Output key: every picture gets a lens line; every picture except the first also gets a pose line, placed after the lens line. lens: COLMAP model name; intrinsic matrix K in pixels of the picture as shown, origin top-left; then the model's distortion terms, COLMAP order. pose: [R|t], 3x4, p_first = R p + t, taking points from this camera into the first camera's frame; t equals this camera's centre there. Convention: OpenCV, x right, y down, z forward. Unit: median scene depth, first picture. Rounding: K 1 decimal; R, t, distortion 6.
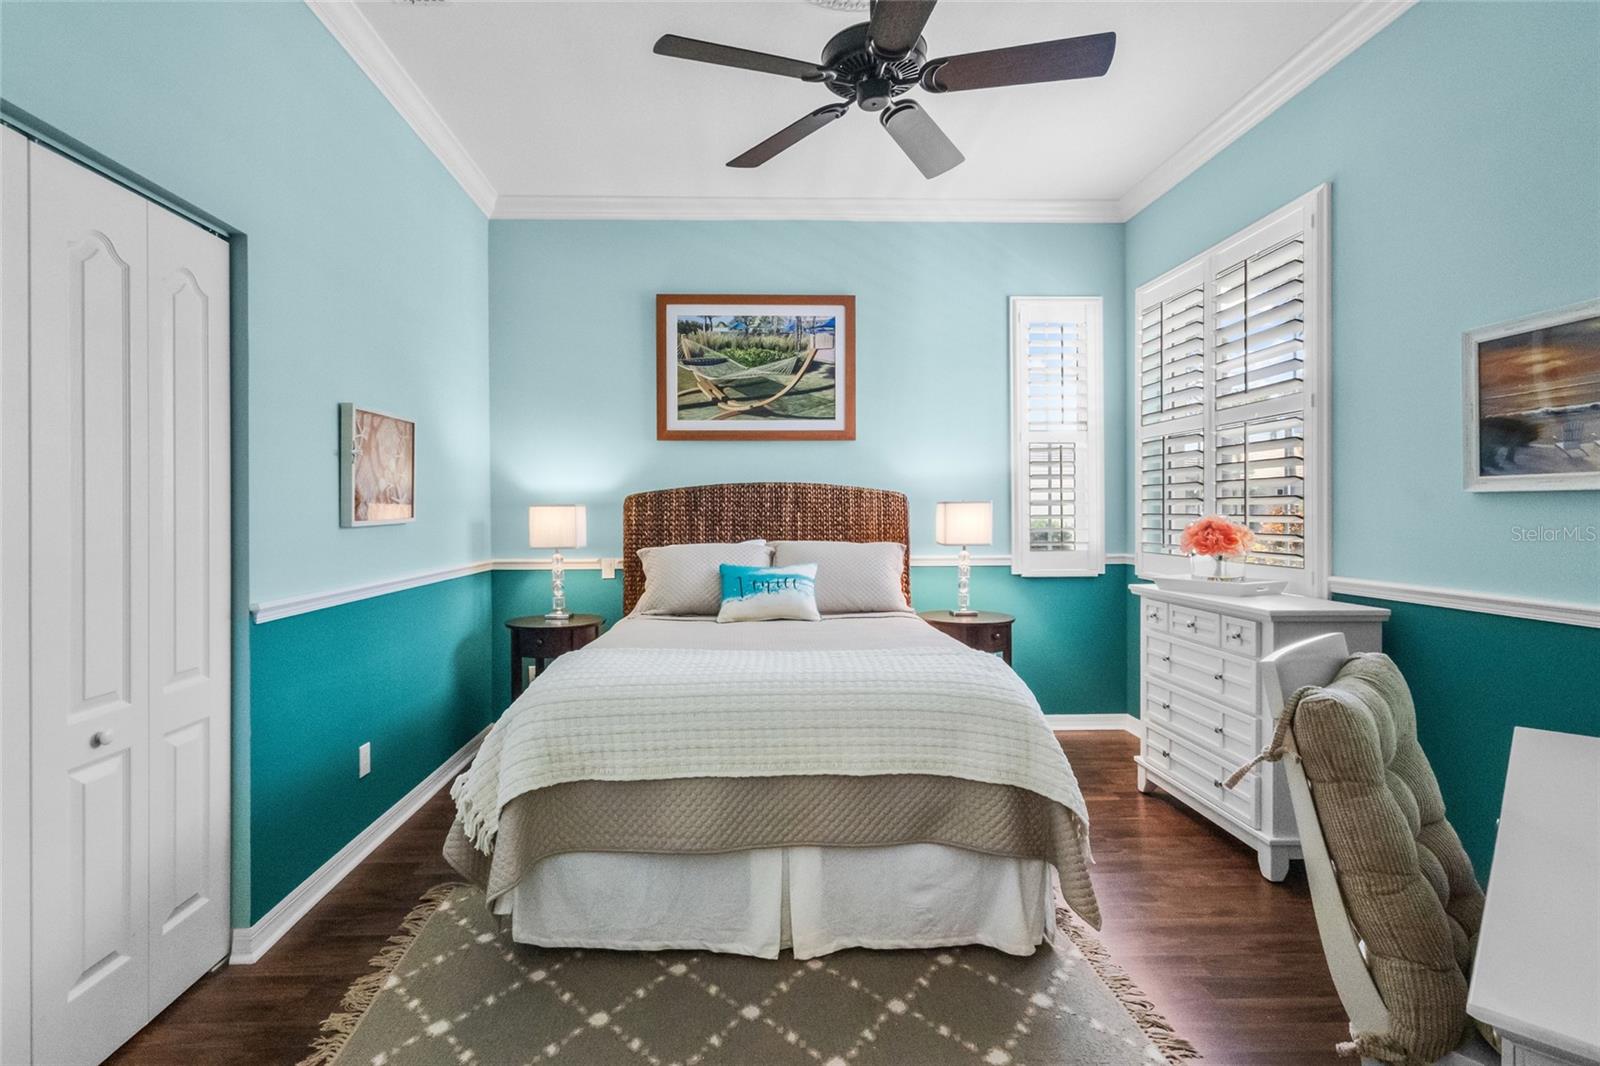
lens RADIAL K [[785.7, 0, 792.5], [0, 785.7, 521.5], [0, 0, 1]] dist [-0.001455, 0.002294]
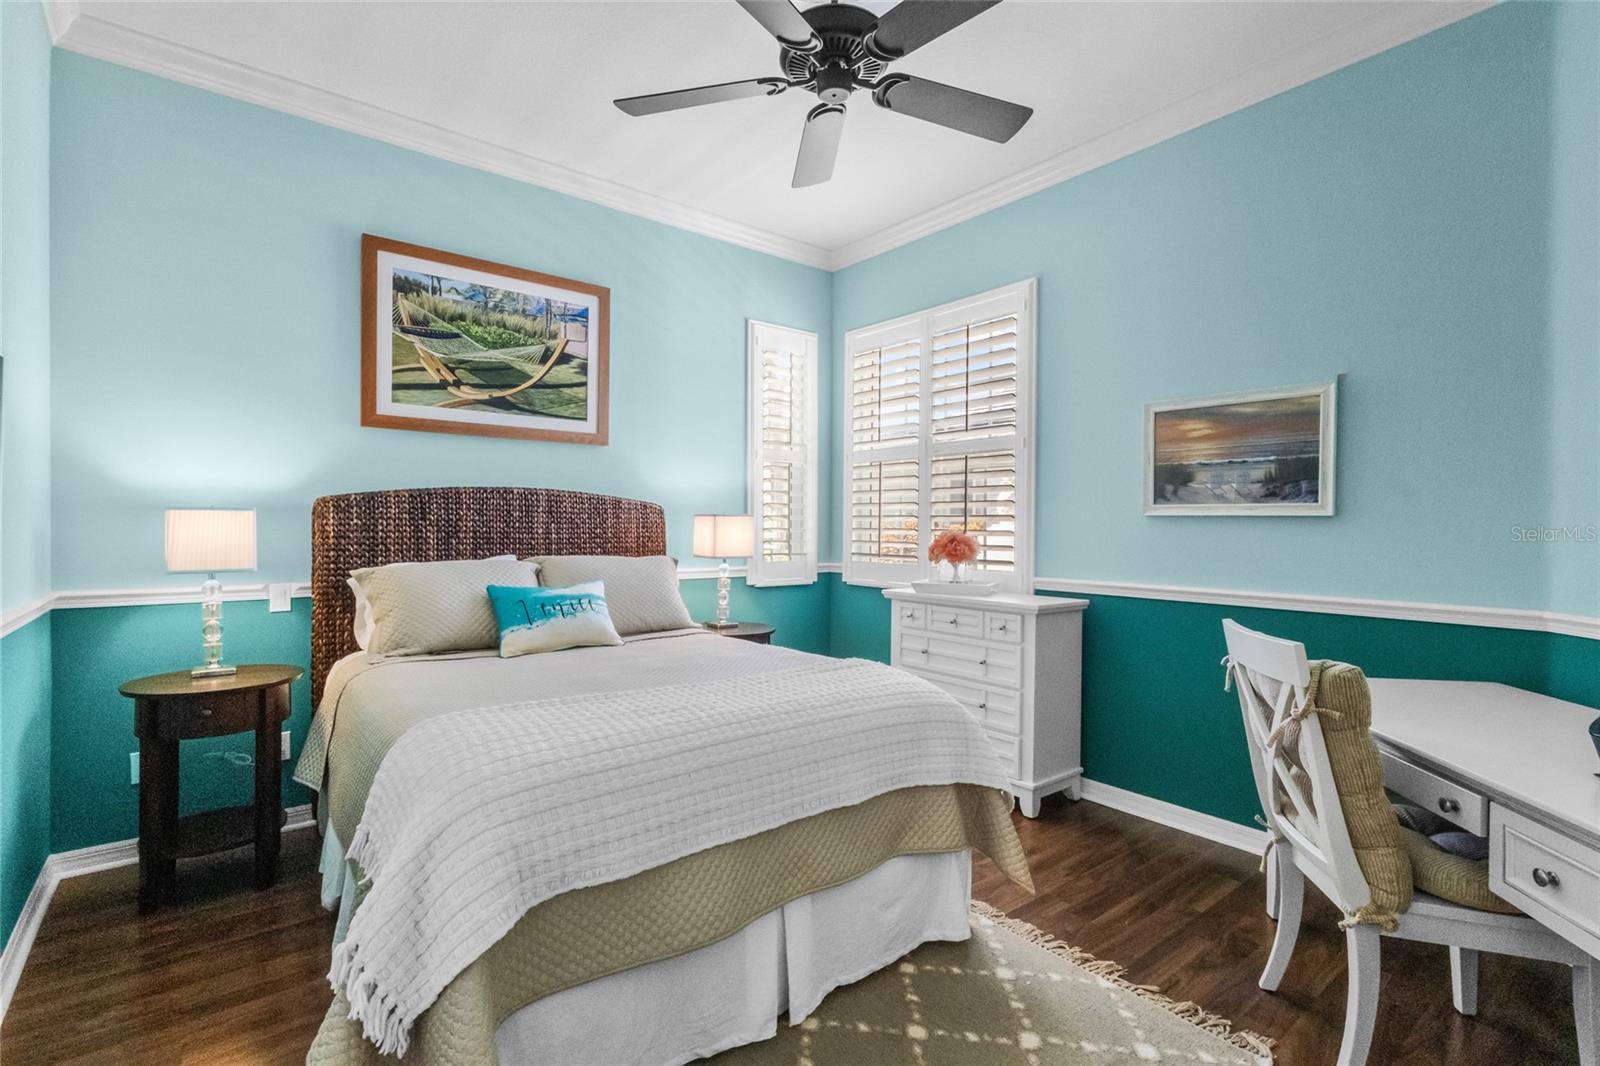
lens RADIAL K [[737.9, 0, 801.6], [0, 737.9, 535.9], [0, 0, 1]] dist [0.000607, 0.002015]
pose [[0.799650, 0.002226, 0.600462, -0.275342], [-0.003844, 0.999992, 0.001411, 0.000295], [-0.600454, -0.003436, 0.799652, 0.183384]]
